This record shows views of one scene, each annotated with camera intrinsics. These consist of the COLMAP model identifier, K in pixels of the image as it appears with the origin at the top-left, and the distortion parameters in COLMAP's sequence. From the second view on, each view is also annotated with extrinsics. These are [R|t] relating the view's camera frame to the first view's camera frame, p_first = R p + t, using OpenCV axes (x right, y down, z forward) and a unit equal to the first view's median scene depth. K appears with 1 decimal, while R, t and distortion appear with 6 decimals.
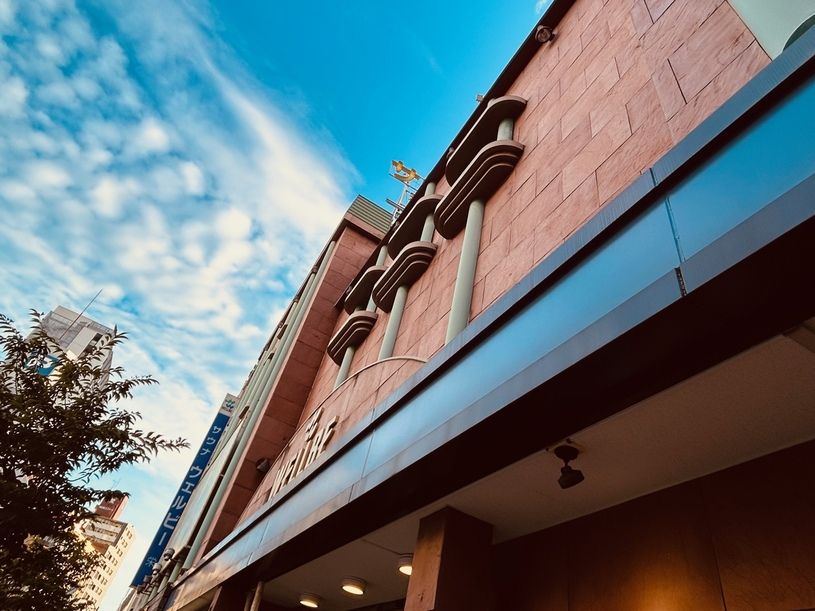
lens RADIAL K [[509.3, 0, 407.5], [0, 509.3, 305.5], [0, 0, 1]] dist [-0.001726, -0.001294]
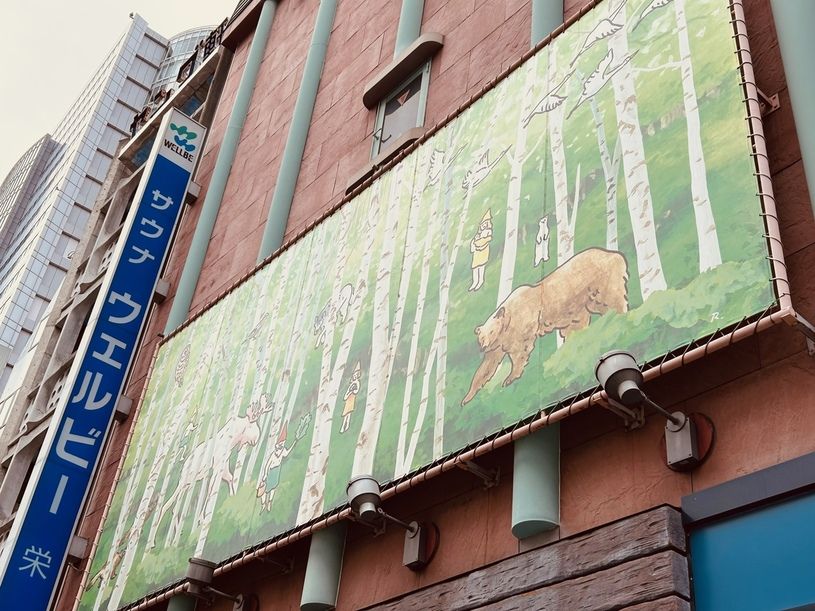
lens RADIAL K [[998.4, 0, 407.5], [0, 998.4, 305.5], [0, 0, 1]] dist [0.002675, 0.005680]
pose [[0.977977, 0.045221, 0.203757, -0.569008], [-0.069484, 0.991100, 0.113544, 0.371757], [-0.196809, -0.125201, 0.972415, 0.551153]]
